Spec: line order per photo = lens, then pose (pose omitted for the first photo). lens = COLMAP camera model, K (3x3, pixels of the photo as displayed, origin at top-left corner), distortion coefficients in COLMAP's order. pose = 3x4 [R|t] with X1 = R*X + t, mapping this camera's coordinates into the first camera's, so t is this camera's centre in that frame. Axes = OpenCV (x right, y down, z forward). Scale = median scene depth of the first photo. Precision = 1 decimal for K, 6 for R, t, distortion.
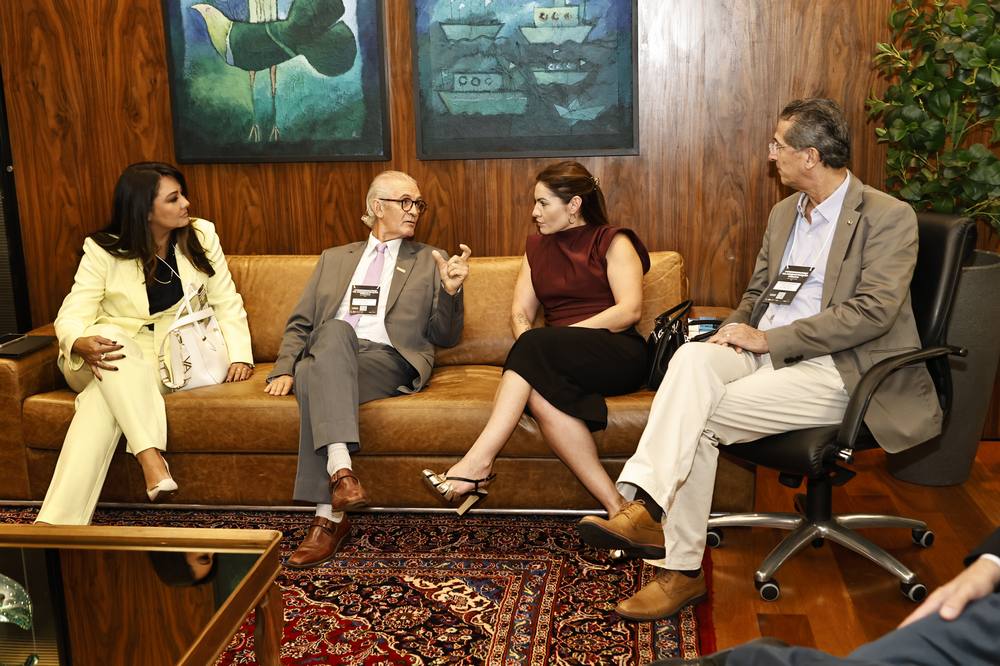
lens RADIAL K [[1109.2, 0, 490.1], [0, 1109.2, 311.5], [0, 0, 1]] dist [0.110052, 0.000000]
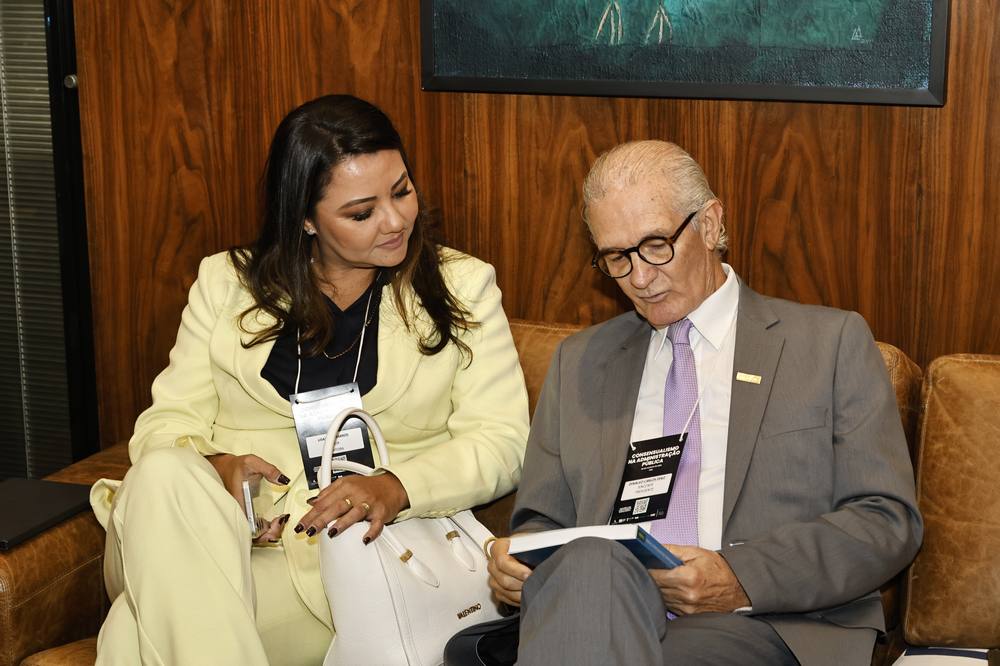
lens RADIAL K [[2224.0, 0, 497.4], [0, 2224.0, 331.4], [0, 0, 1]] dist [-0.001391, 0.000000]
pose [[0.967457, 0.075015, -0.241659, -0.044969], [-0.075344, 0.997126, 0.007892, -0.049112], [0.241557, 0.010573, 0.970329, 0.199445]]
